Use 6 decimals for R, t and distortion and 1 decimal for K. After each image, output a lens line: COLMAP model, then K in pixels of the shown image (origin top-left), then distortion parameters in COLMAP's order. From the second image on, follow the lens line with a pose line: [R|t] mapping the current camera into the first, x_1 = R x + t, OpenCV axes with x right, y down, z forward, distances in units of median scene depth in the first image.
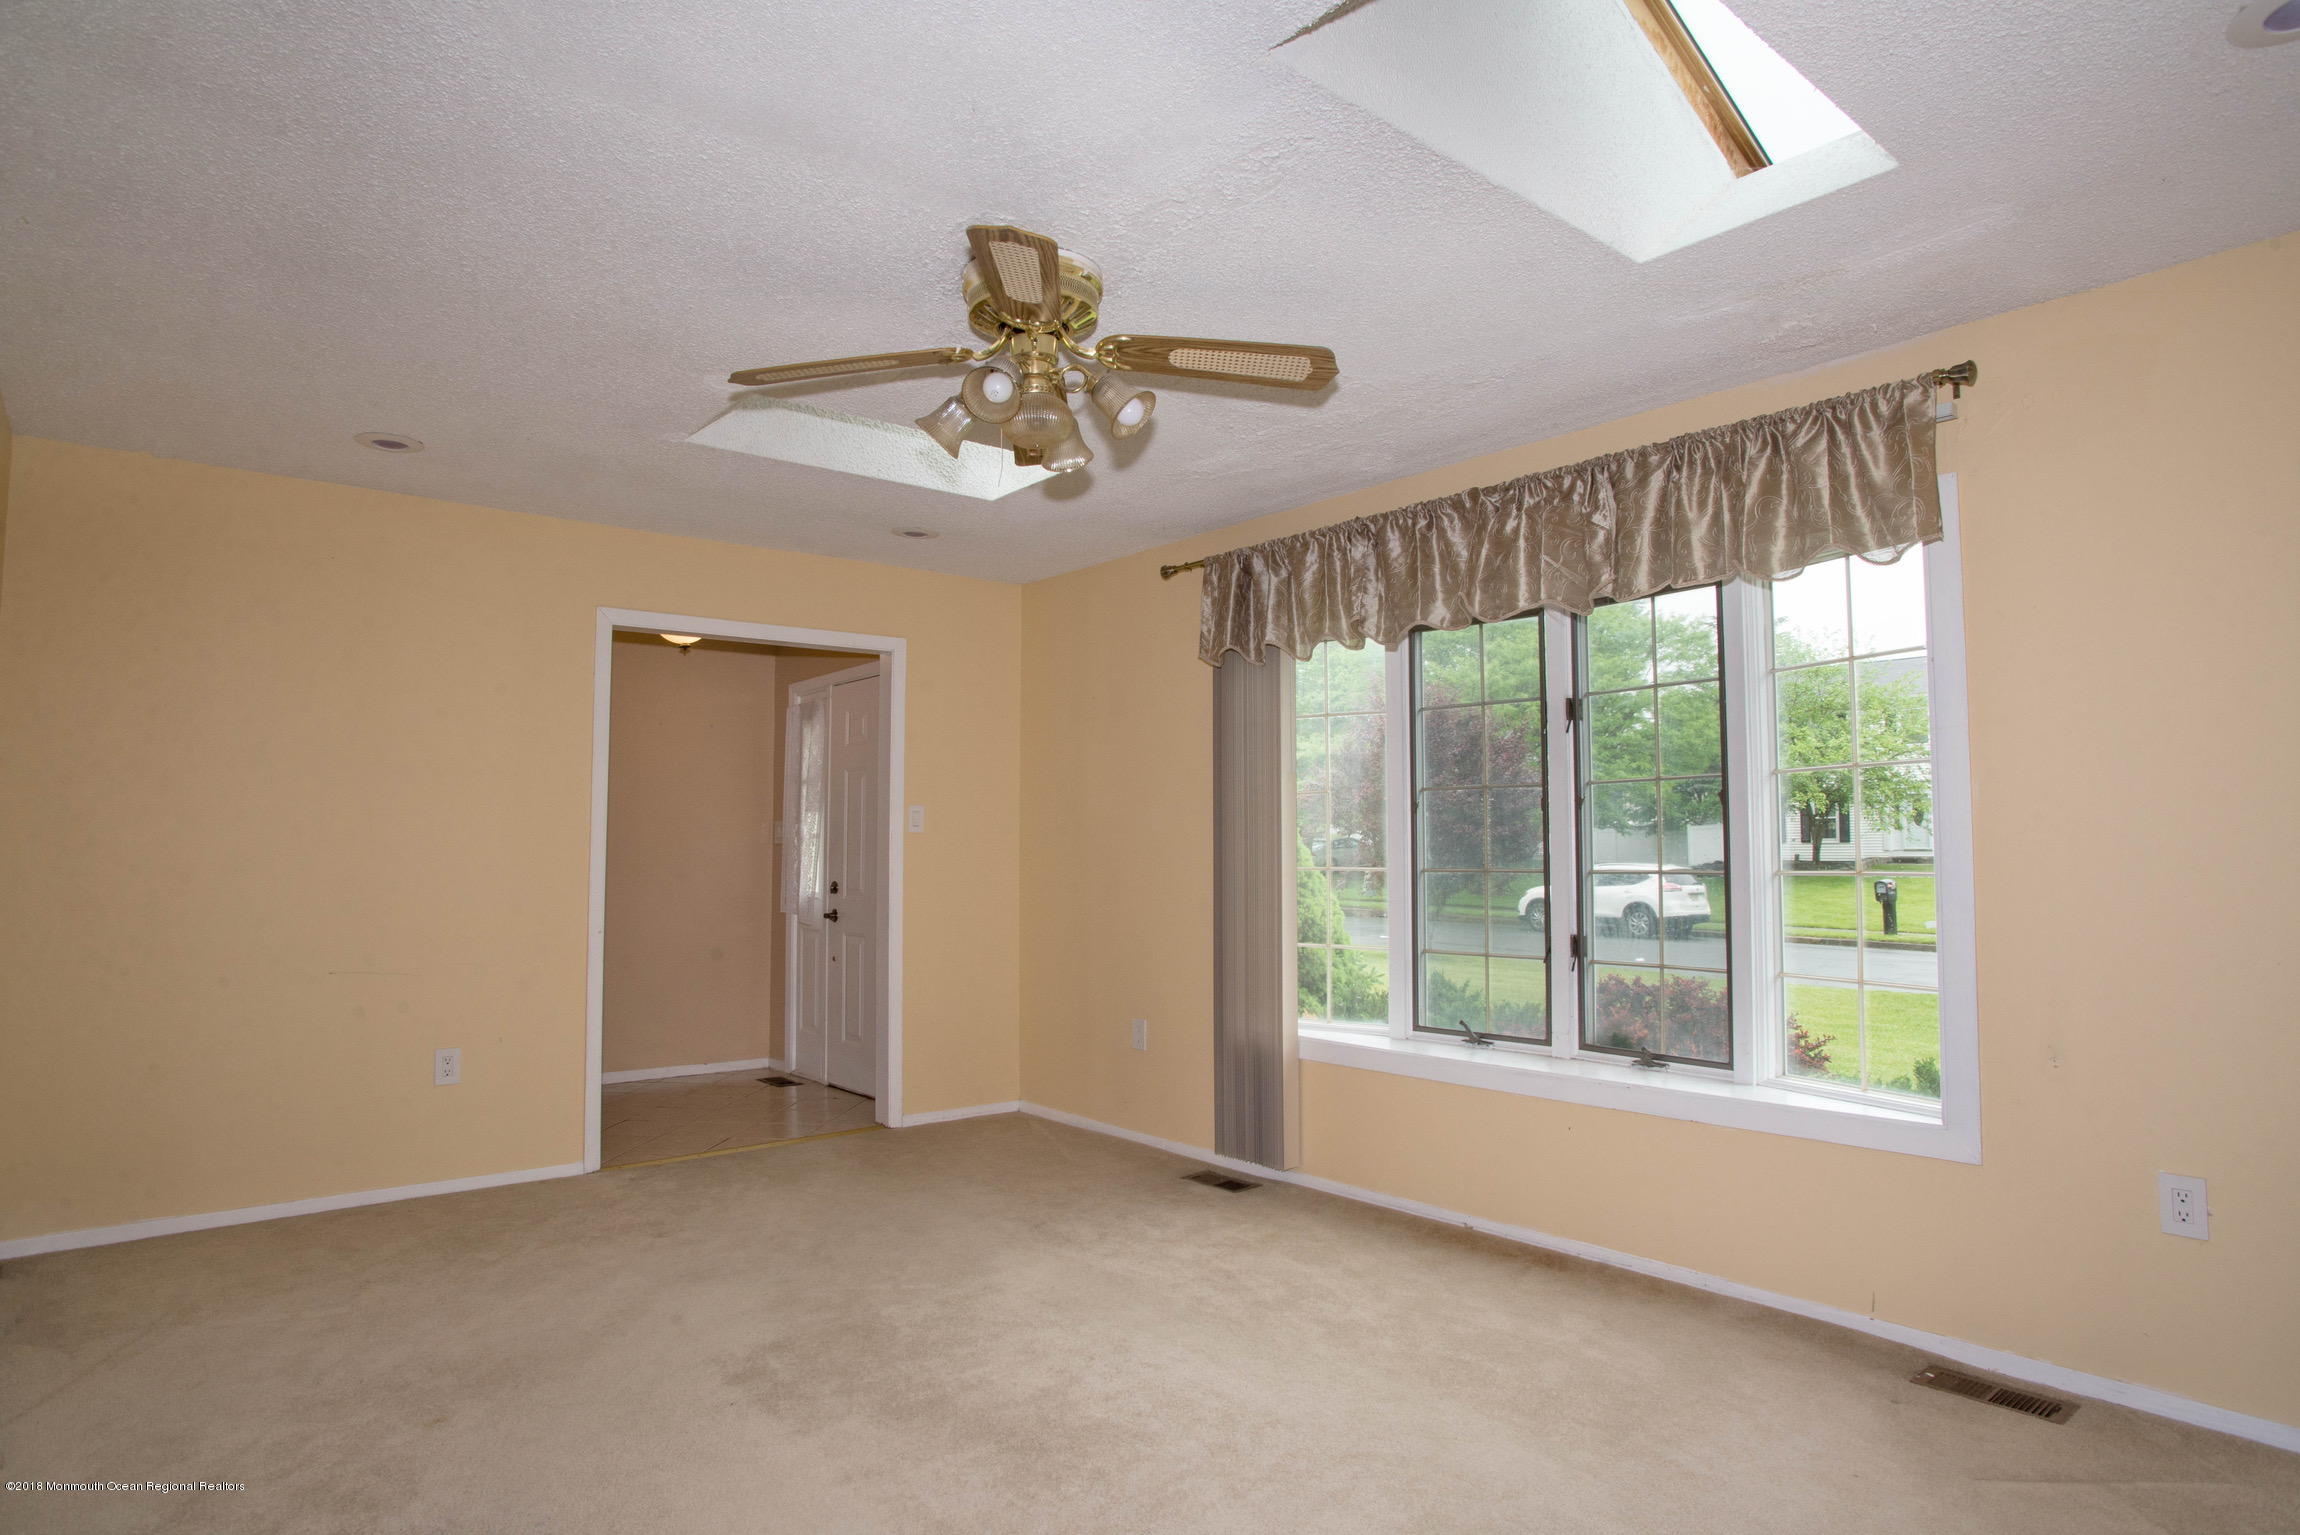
lens RADIAL K [[1338.5, 0, 1150.0], [0, 1338.5, 767.5], [0, 0, 1]] dist [-0.003138, 0.001213]
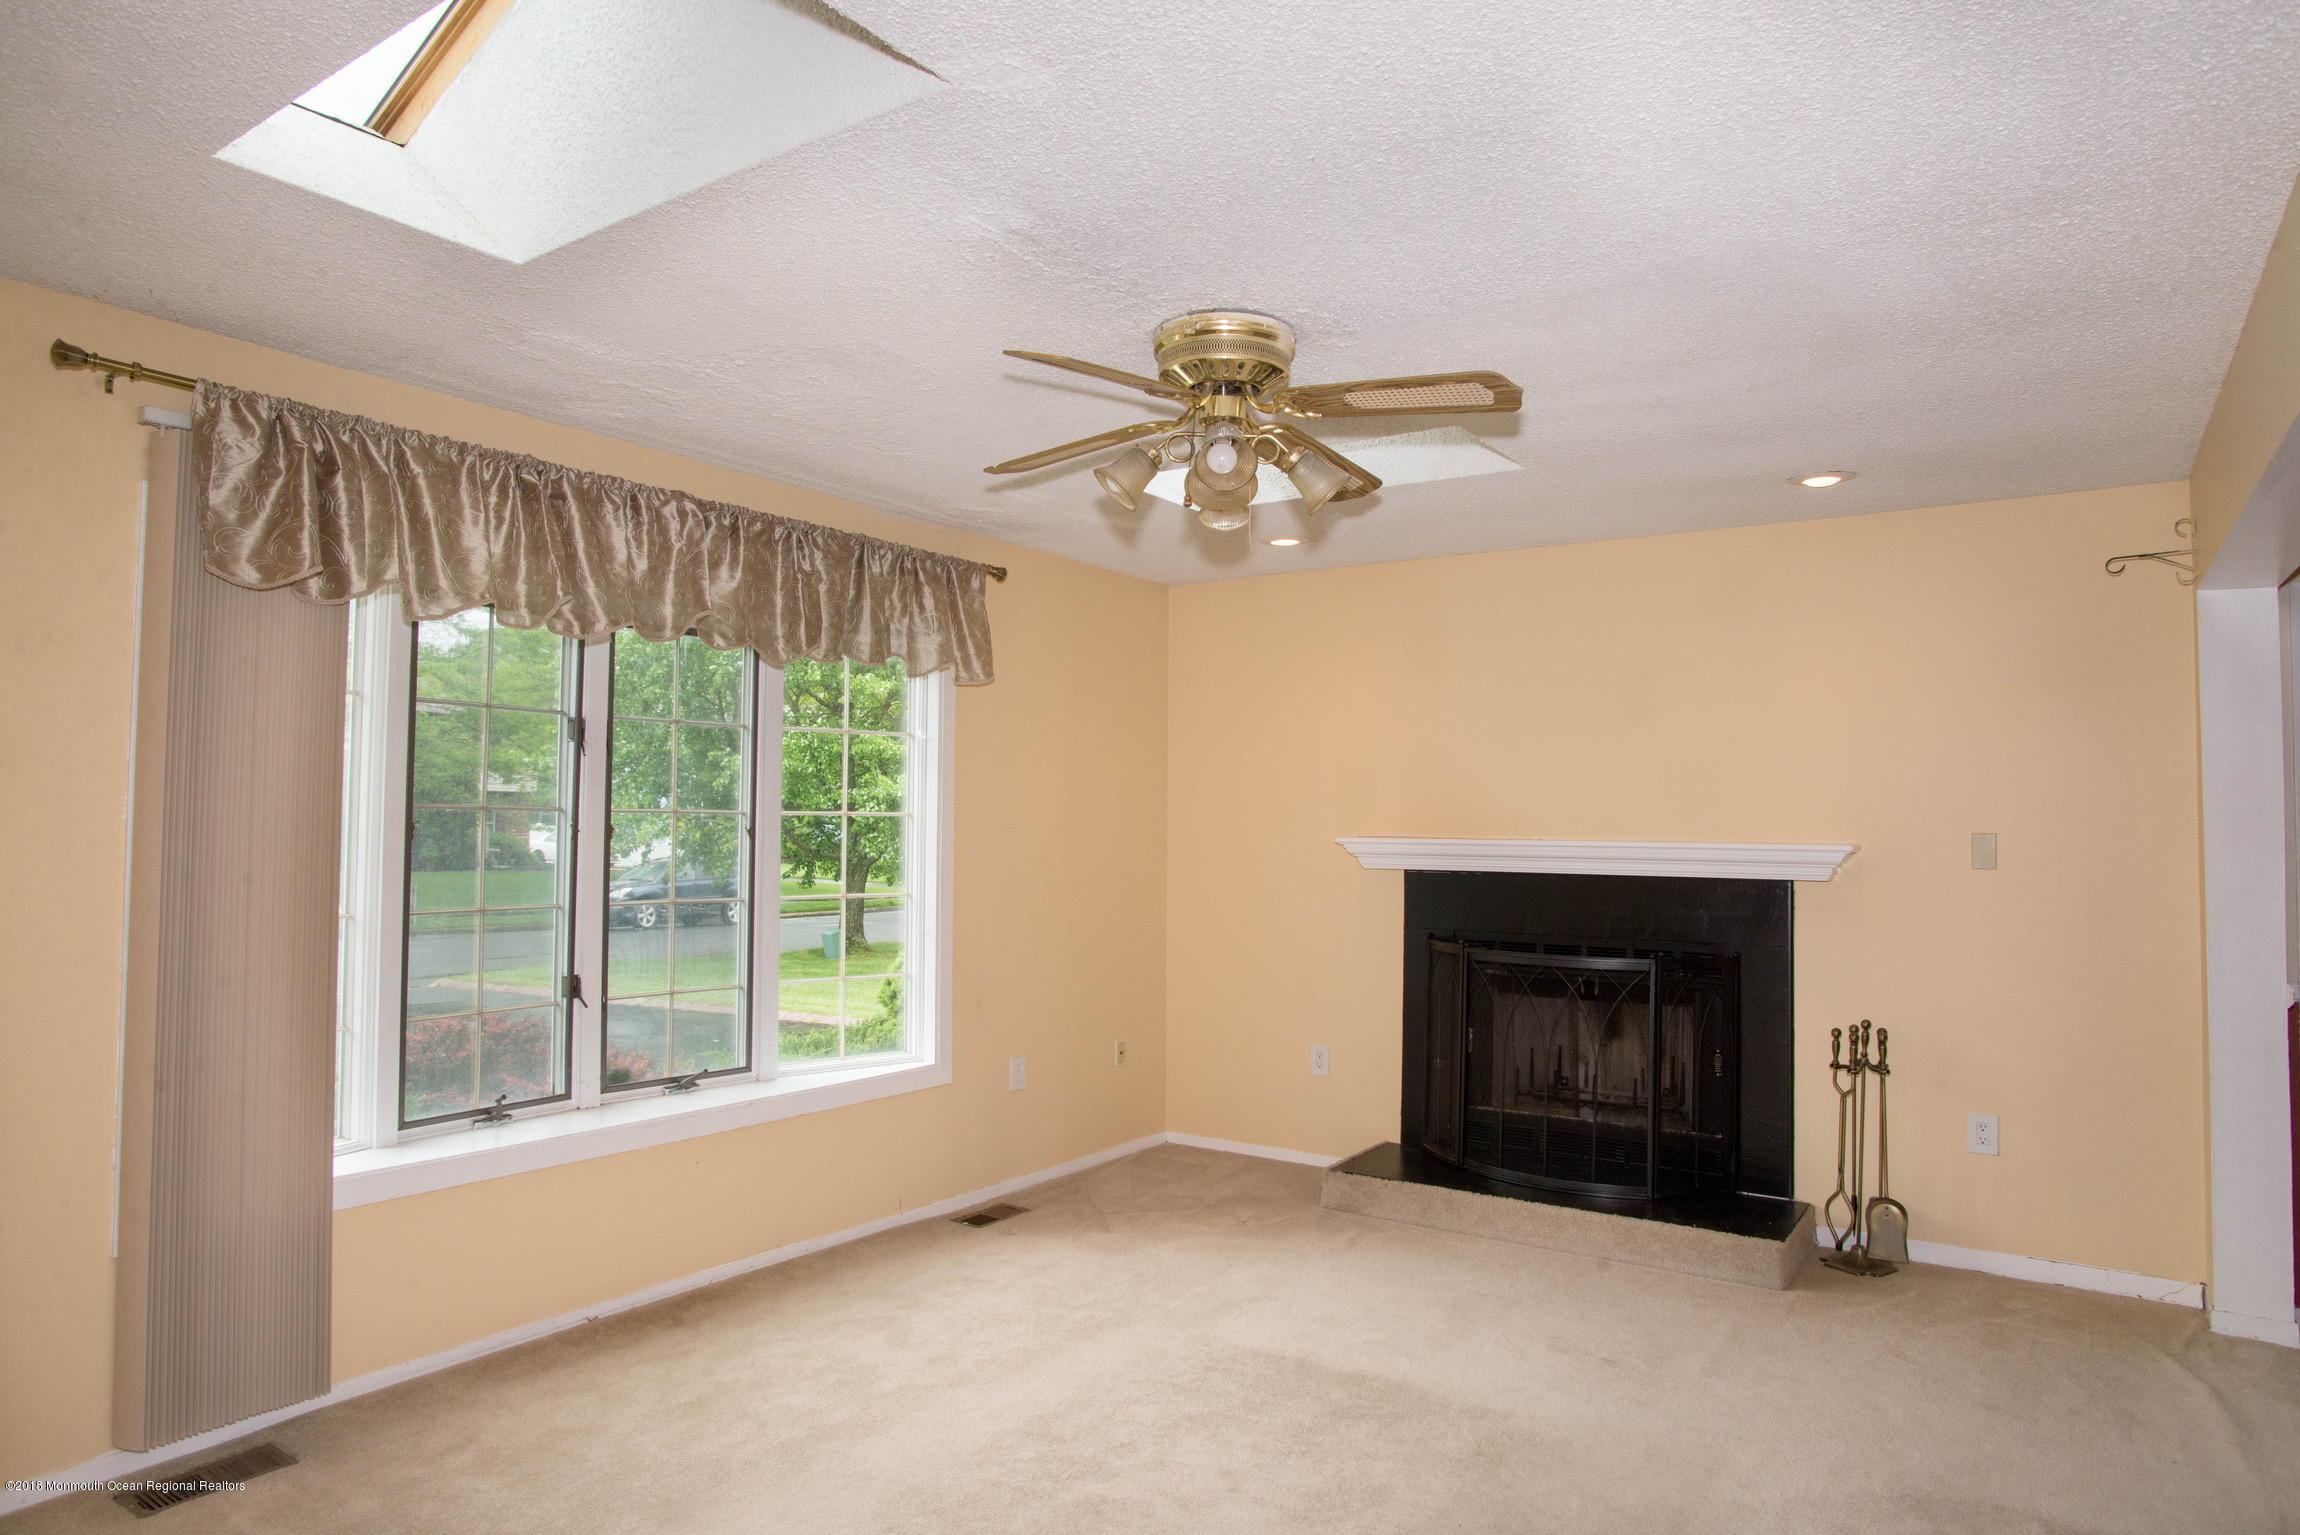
lens RADIAL K [[1391.8, 0, 1150.0], [0, 1391.8, 767.5], [0, 0, 1]] dist [-0.004100, 0.000673]
pose [[-0.256676, 0.078846, 0.963276, -0.731738], [-0.030134, 0.995530, -0.089515, 0.057514], [-0.966028, -0.052003, -0.253152, 0.881181]]
